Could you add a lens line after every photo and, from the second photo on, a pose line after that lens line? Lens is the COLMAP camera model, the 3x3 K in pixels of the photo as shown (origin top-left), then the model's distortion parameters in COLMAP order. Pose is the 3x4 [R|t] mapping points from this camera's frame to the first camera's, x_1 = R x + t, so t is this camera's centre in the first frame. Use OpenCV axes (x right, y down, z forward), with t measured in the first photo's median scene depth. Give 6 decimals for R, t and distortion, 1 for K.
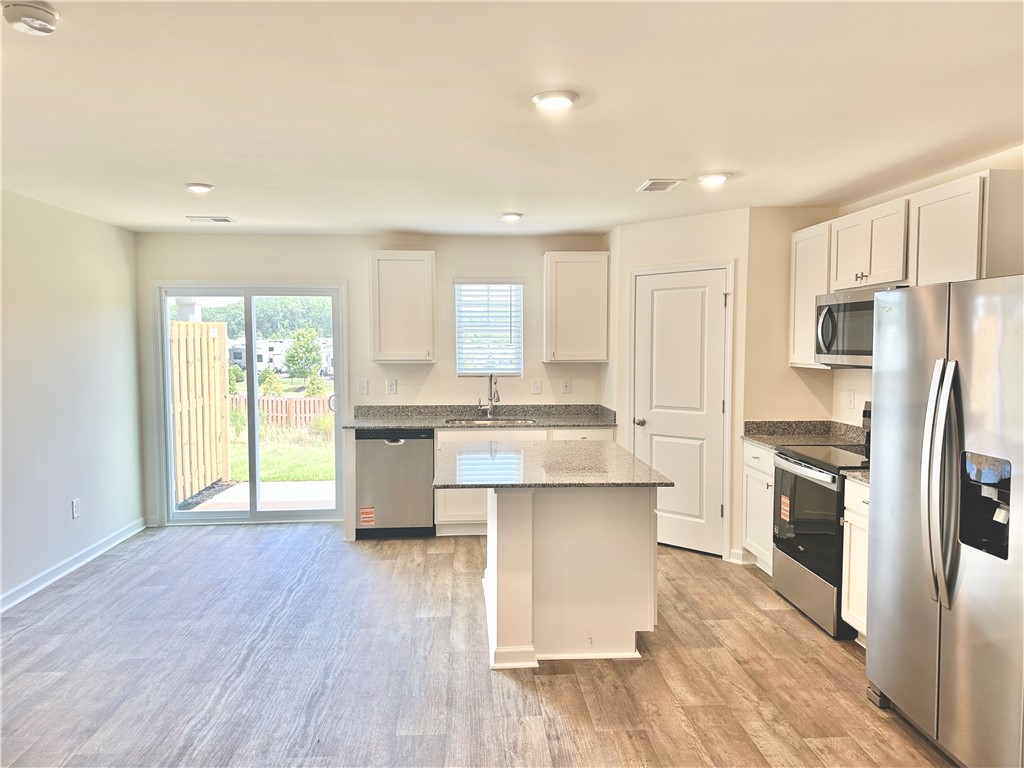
lens RADIAL K [[694.6, 0, 512.0], [0, 694.6, 384.0], [0, 0, 1]] dist [-0.001969, -0.001877]
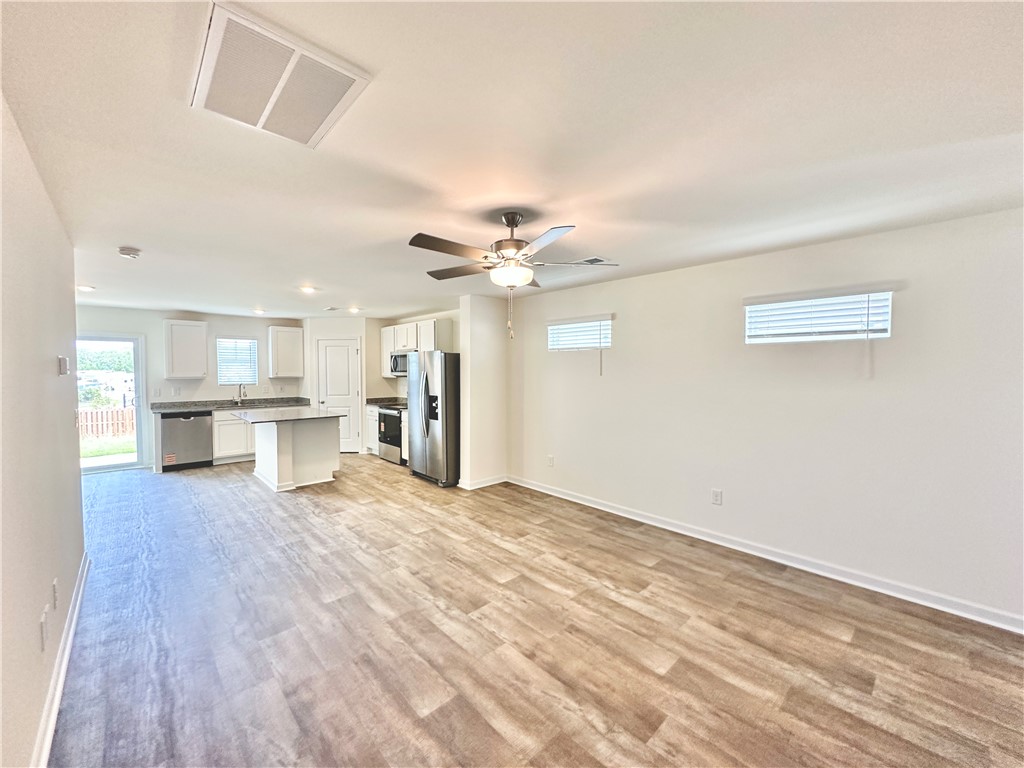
lens RADIAL K [[410.4, 0, 512.0], [0, 410.4, 384.0], [0, 0, 1]] dist [-0.014225, 0.000075]
pose [[0.767042, -0.017897, 0.641347, -0.255319], [0.039234, 0.999049, -0.019044, 0.055091], [-0.640396, 0.039770, 0.767014, -0.591285]]
